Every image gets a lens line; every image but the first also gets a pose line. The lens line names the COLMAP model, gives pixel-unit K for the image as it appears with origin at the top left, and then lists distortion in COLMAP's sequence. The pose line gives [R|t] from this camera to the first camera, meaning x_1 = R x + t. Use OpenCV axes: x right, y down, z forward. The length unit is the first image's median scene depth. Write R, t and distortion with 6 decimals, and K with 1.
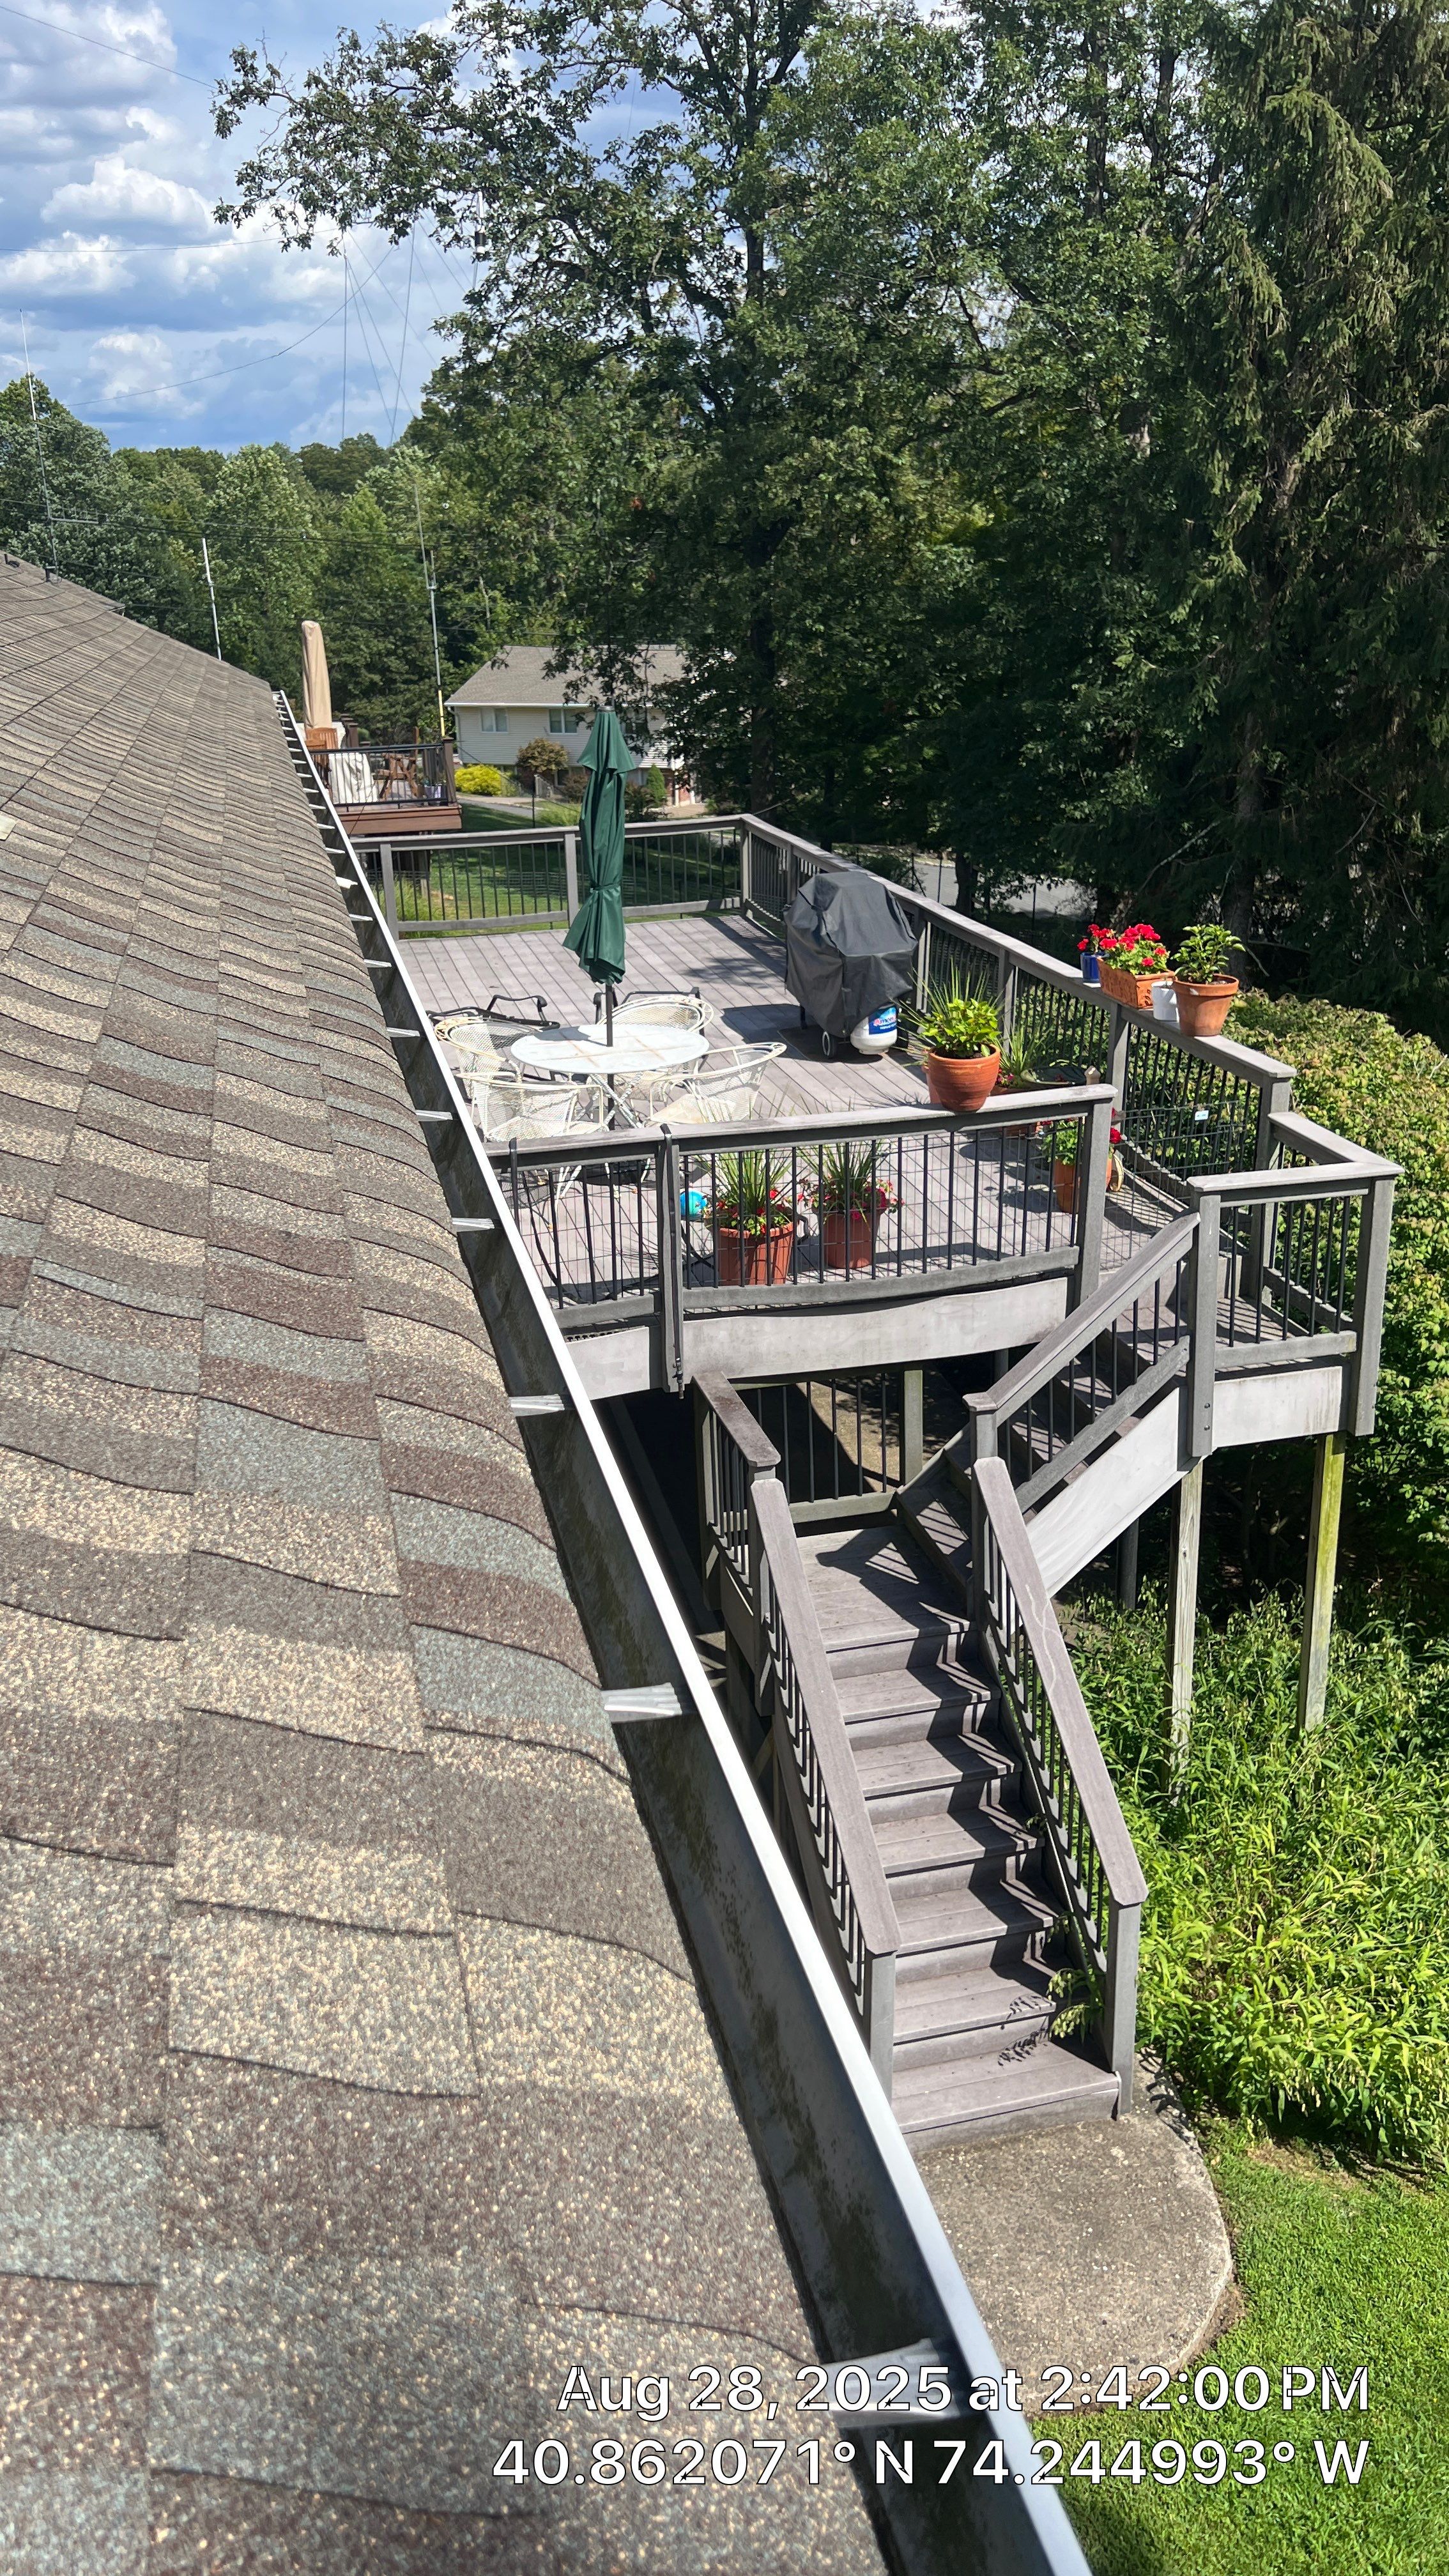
lens RADIAL K [[1939.2, 0, 698.8], [0, 1939.2, 1295.5], [0, 0, 1]] dist [0.009445, 0.000208]
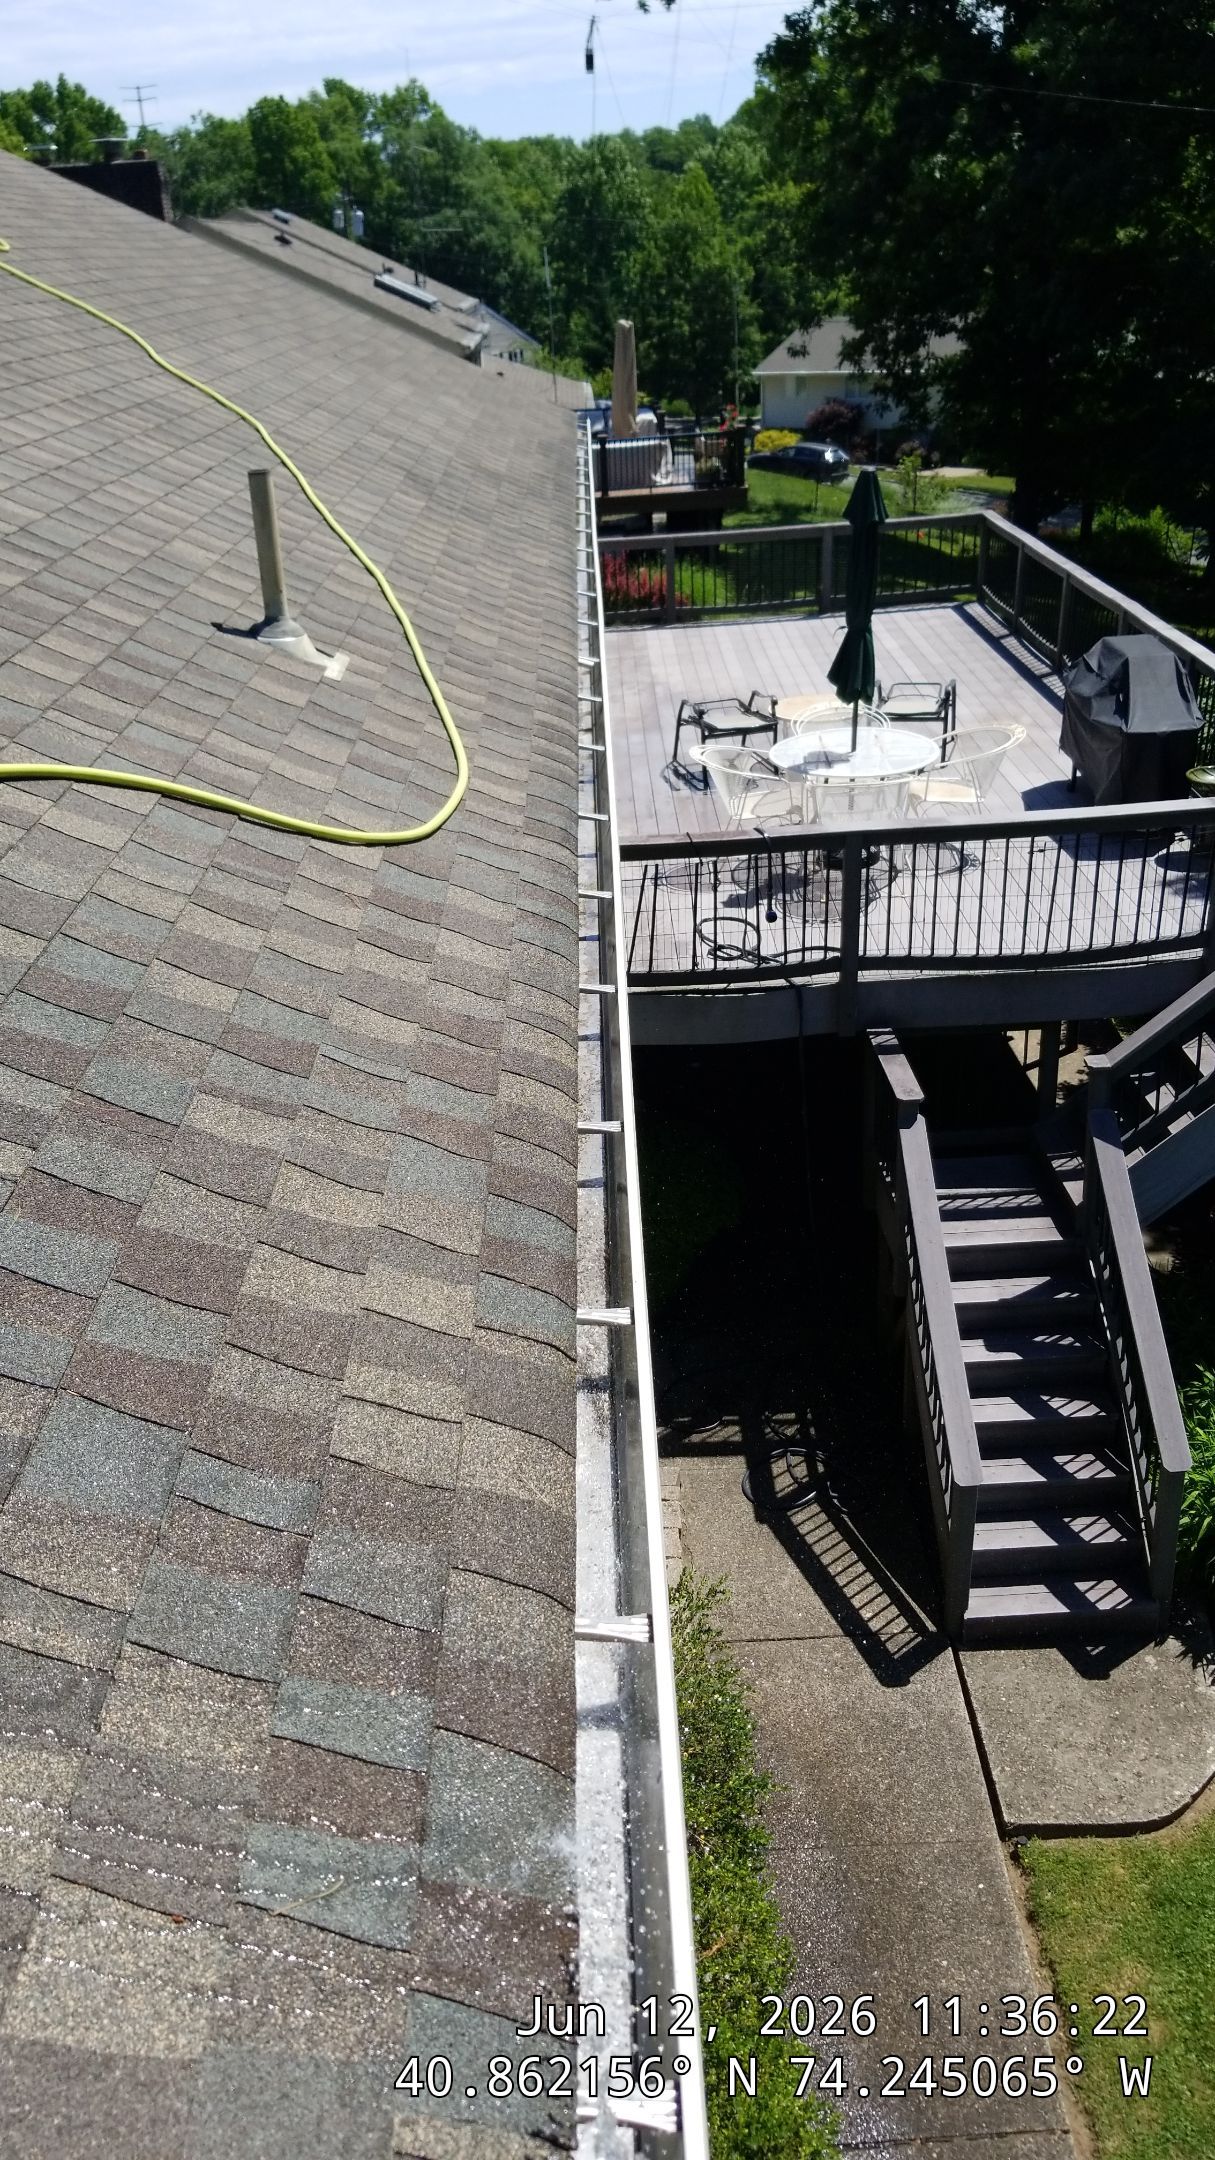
lens RADIAL K [[1626.0, 0, 585.9], [0, 1626.0, 1086.3], [0, 0, 1]] dist [0.009445, 0.000208]
pose [[0.977383, 0.087850, -0.192368, 0.191267], [-0.066265, 0.991047, 0.115910, -0.160905], [0.200829, -0.100541, 0.974453, -0.432072]]
